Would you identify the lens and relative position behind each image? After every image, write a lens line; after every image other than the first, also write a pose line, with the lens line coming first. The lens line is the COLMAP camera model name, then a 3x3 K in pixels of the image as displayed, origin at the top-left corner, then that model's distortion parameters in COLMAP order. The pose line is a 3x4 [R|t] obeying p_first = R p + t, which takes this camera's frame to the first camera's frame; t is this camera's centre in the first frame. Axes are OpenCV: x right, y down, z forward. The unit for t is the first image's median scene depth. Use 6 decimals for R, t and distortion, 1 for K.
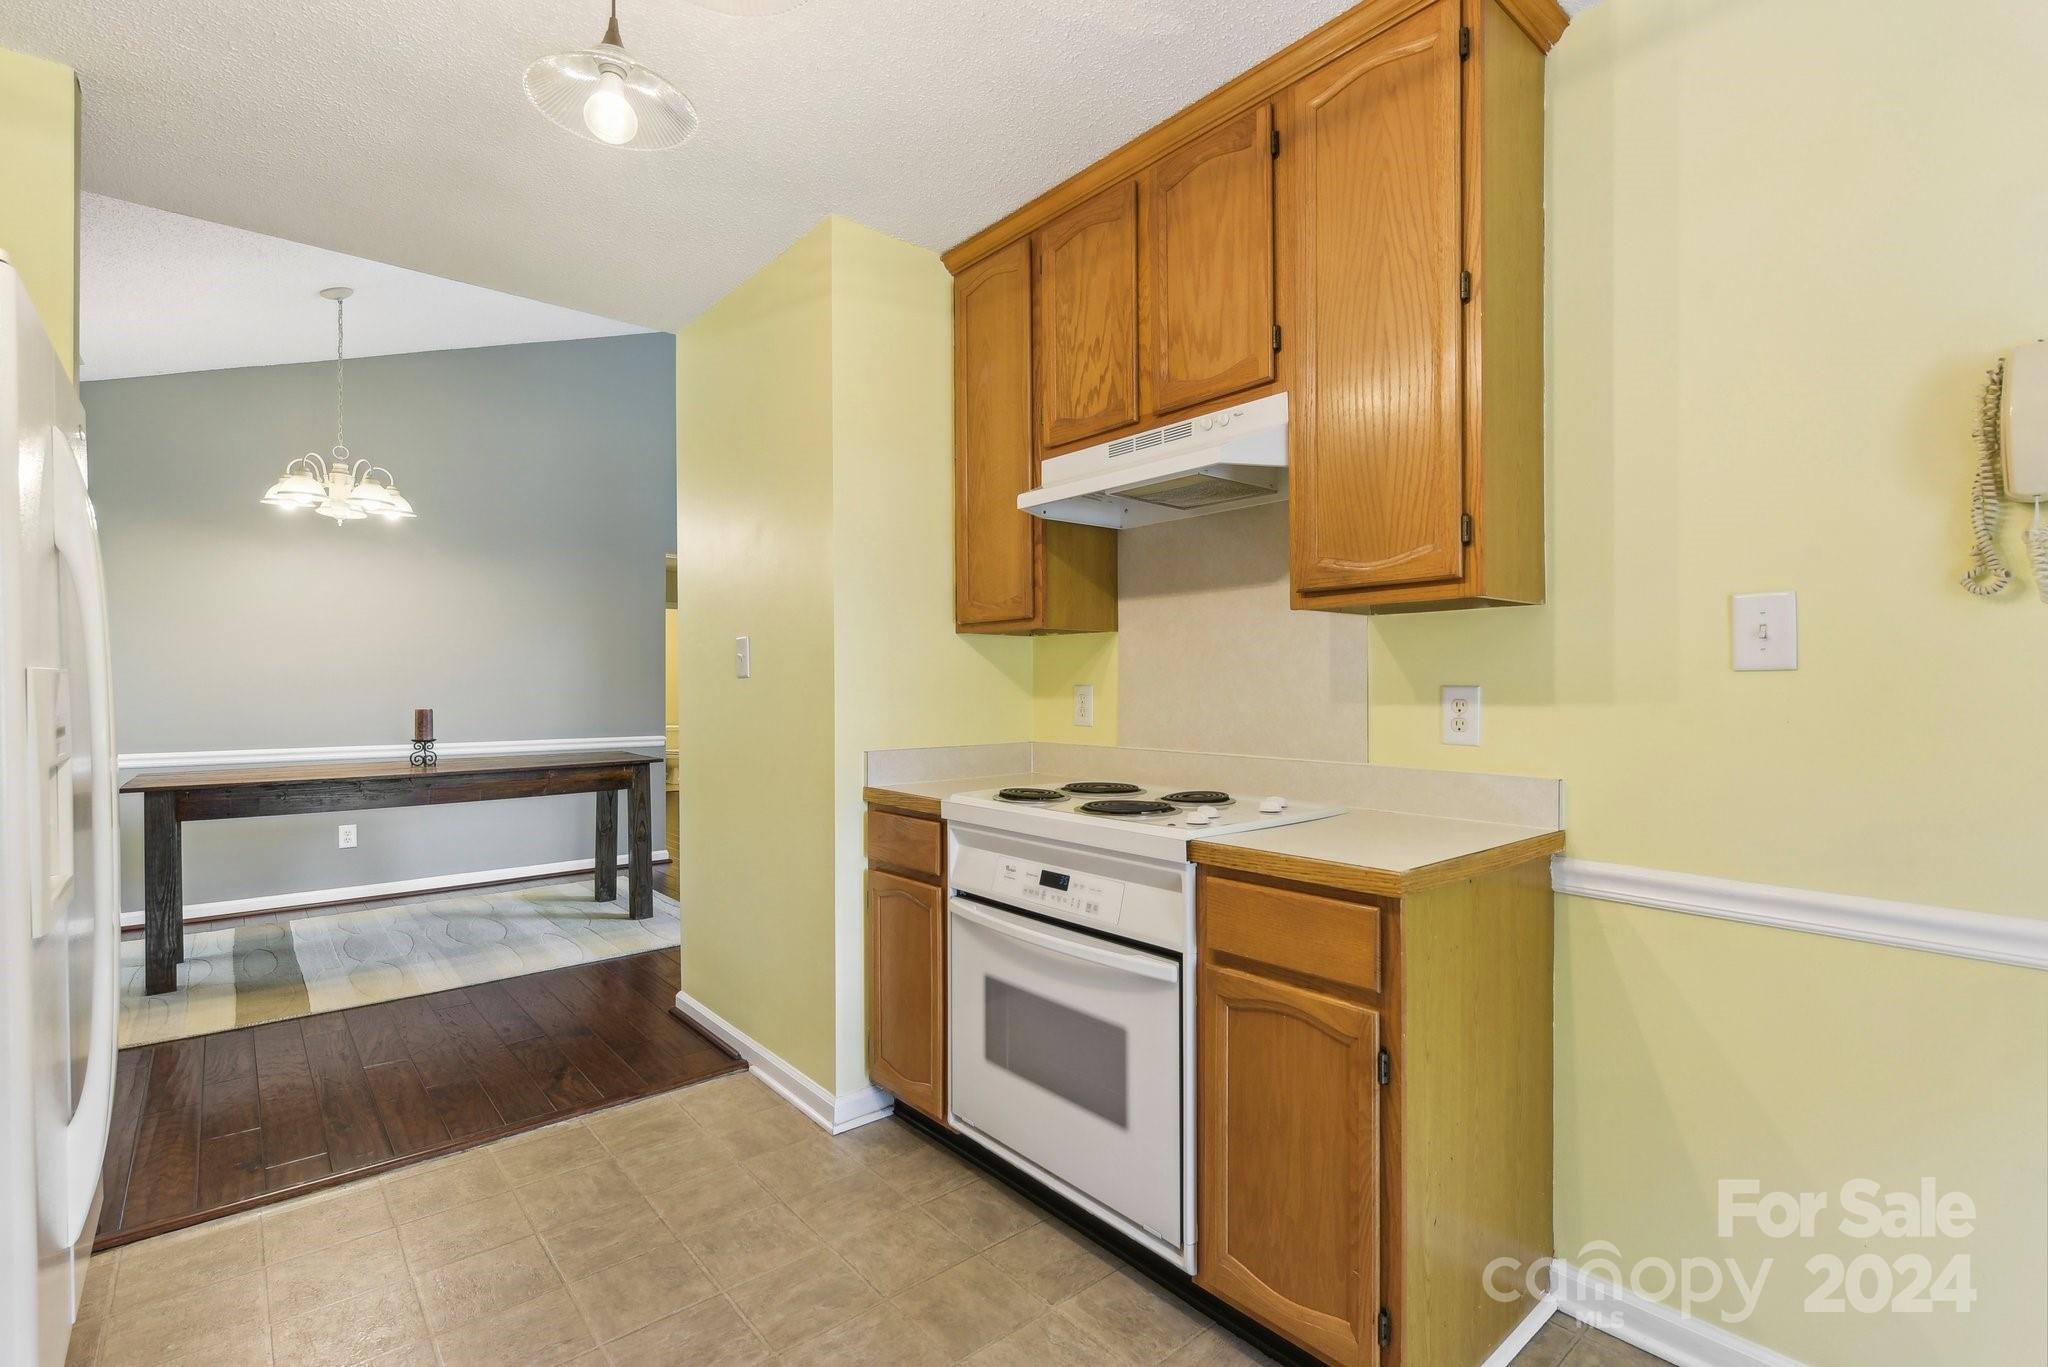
lens RADIAL K [[891.9, 0, 1039.9], [0, 891.9, 689.8], [0, 0, 1]] dist [0.001922, -0.002290]
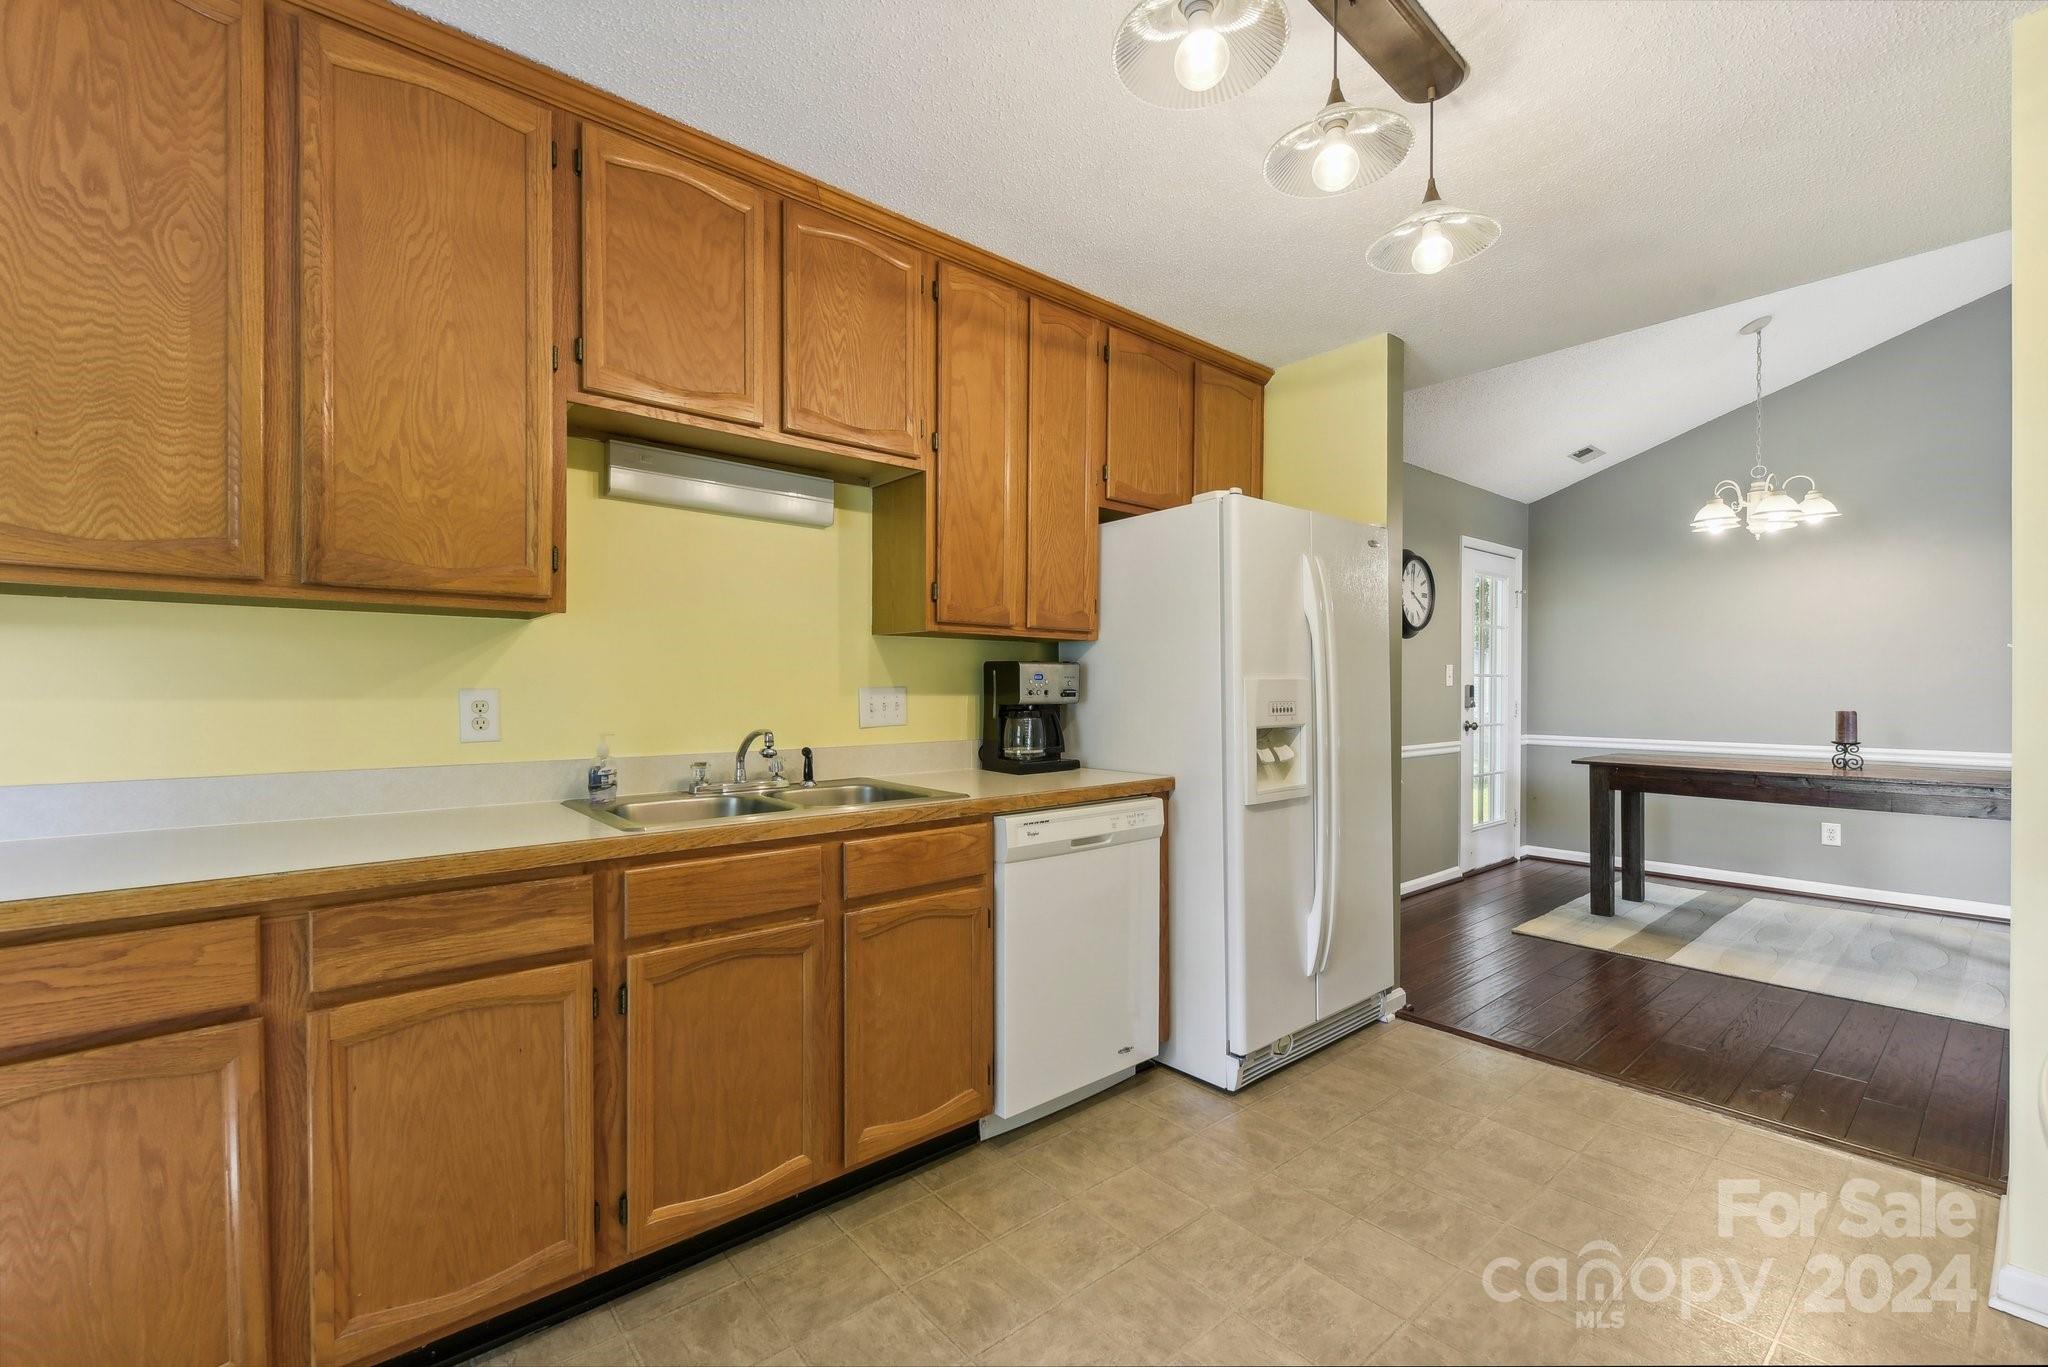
lens RADIAL K [[832.6, 0, 1030.3], [0, 832.6, 691.2], [0, 0, 1]] dist [-0.001003, -0.002271]
pose [[-0.045622, 0.002088, -0.998957, 0.319835], [-0.001063, 0.999997, 0.002139, -0.000786], [0.998958, 0.001160, -0.045619, 0.192730]]
